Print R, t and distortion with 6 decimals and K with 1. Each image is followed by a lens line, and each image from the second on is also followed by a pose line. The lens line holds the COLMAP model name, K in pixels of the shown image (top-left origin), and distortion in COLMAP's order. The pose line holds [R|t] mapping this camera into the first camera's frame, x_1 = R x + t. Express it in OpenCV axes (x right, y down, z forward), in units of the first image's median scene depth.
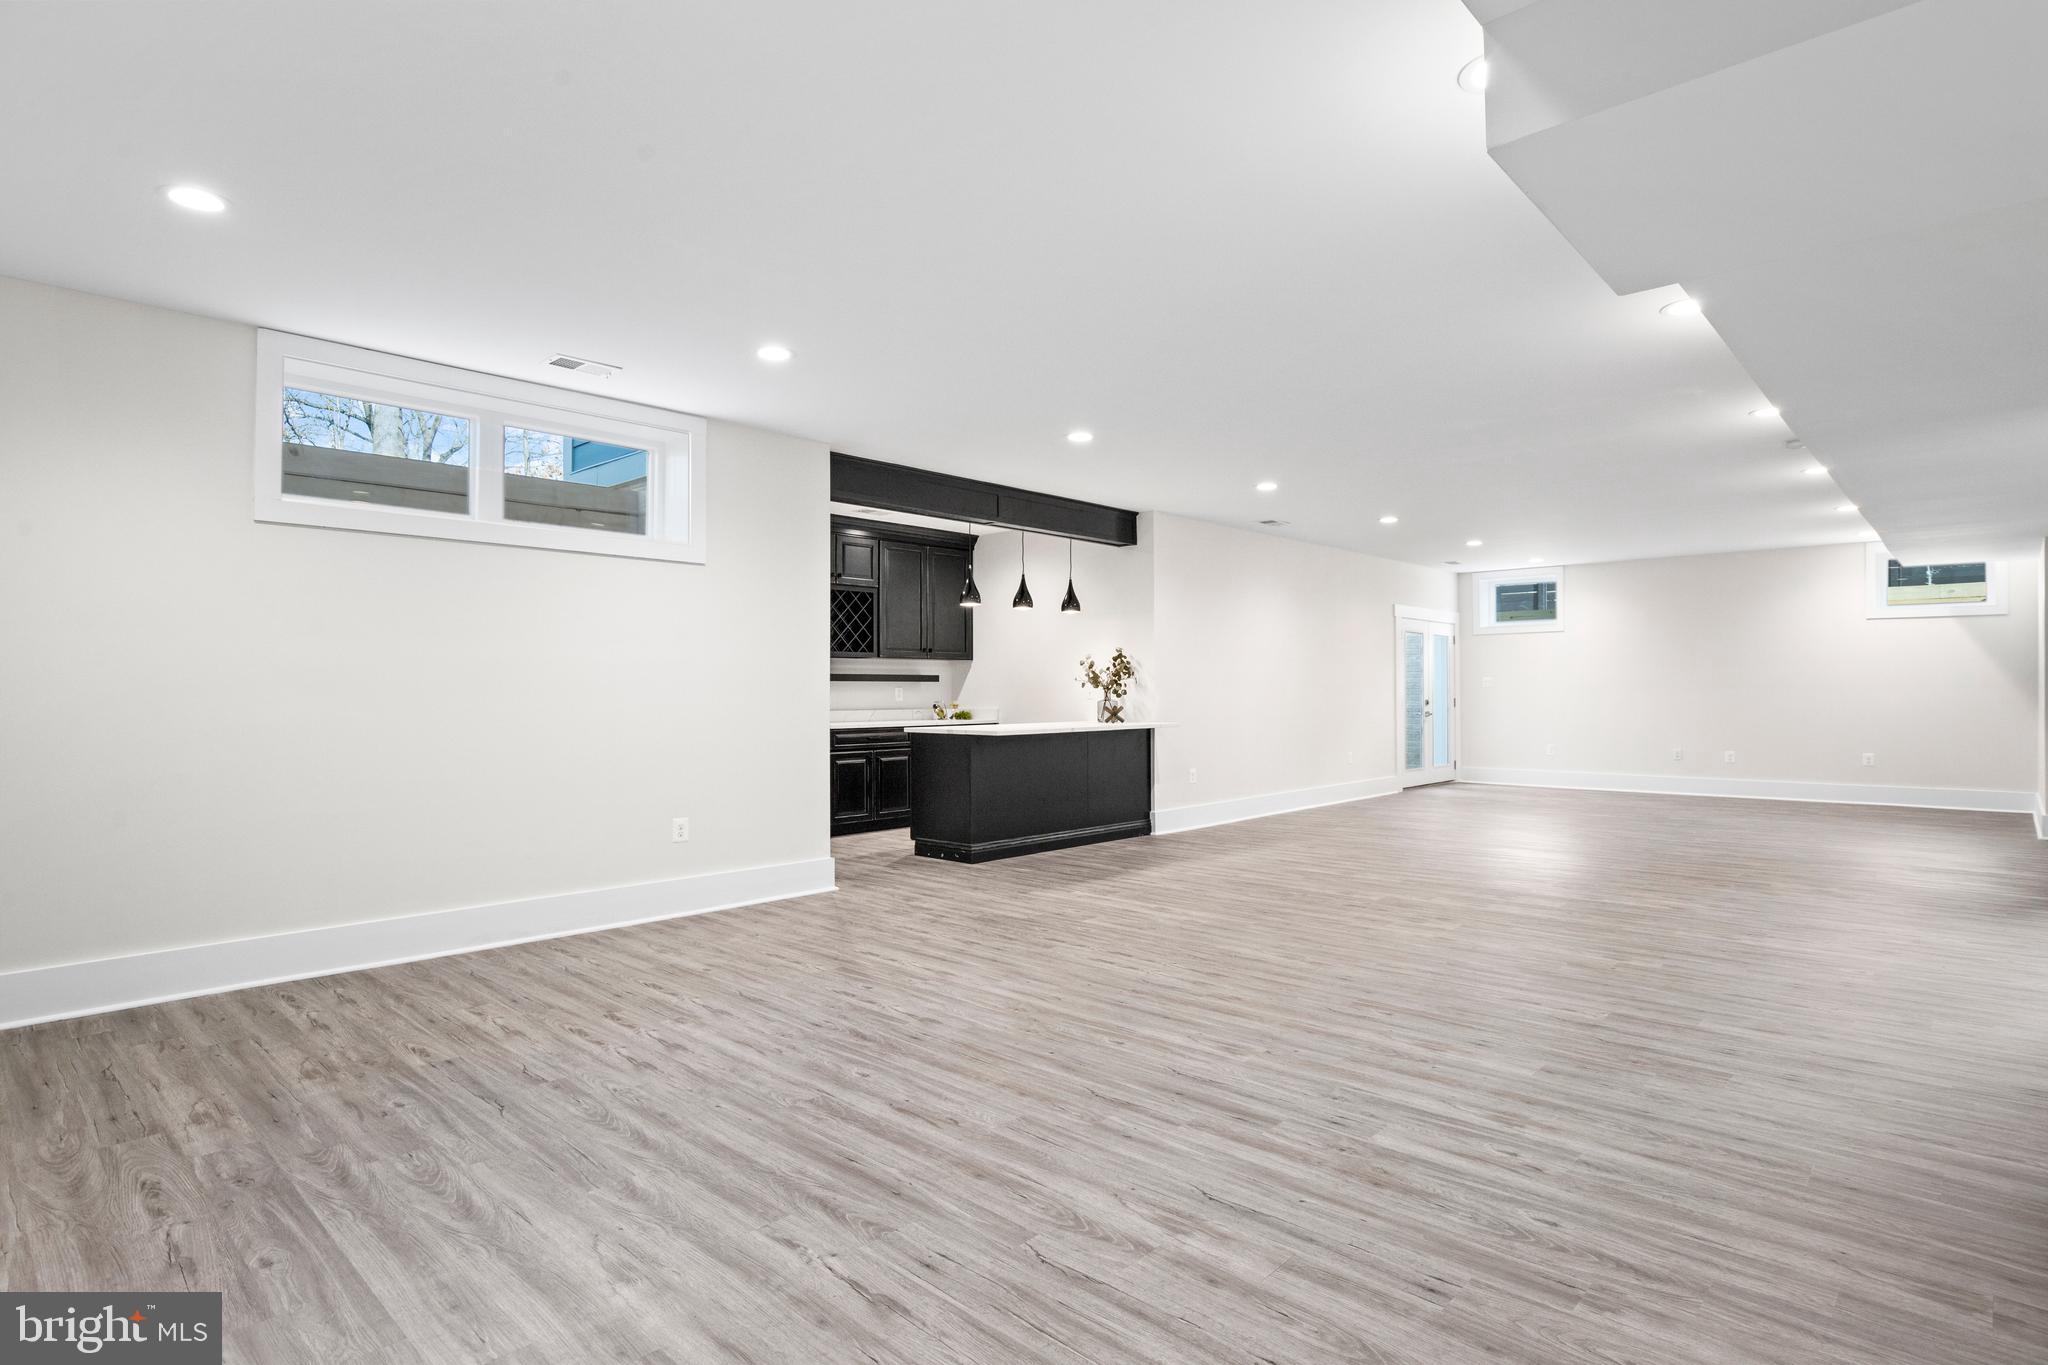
lens RADIAL K [[1065.1, 0, 1024.1], [0, 1065.1, 682.0], [0, 0, 1]] dist [-0.001956, -0.000359]
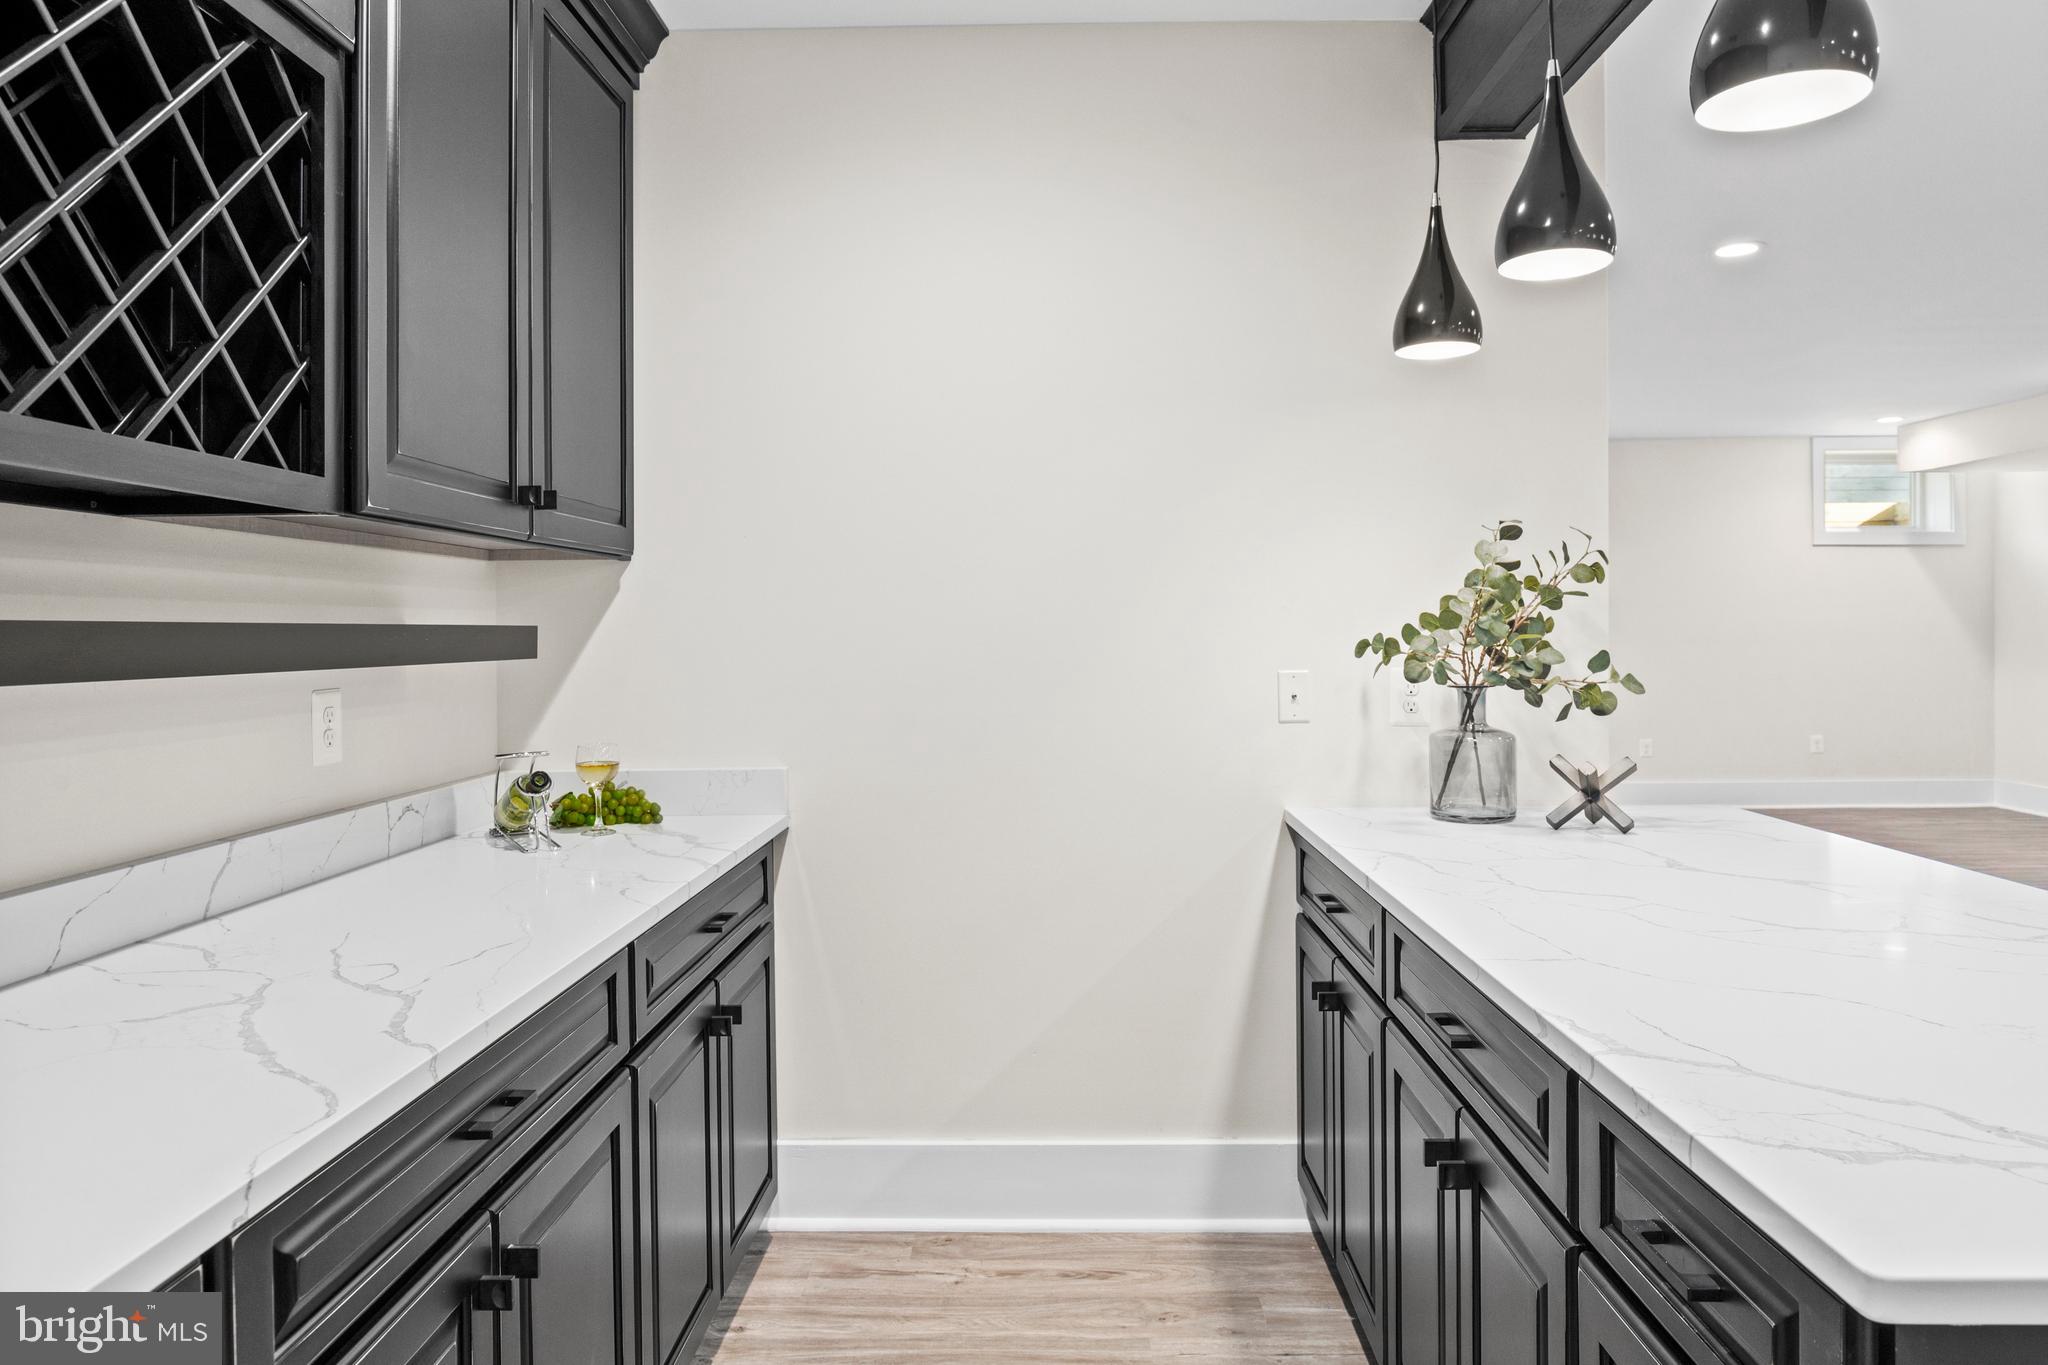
lens RADIAL K [[1392.3, 0, 1022.9], [0, 1392.3, 680.0], [0, 0, 1]] dist [0.001094, 0.000489]
pose [[0.765343, -0.013616, 0.643478, -0.178538], [0.006469, 0.999888, 0.013464, -0.000086], [-0.643590, -0.006141, 0.765346, 0.722216]]
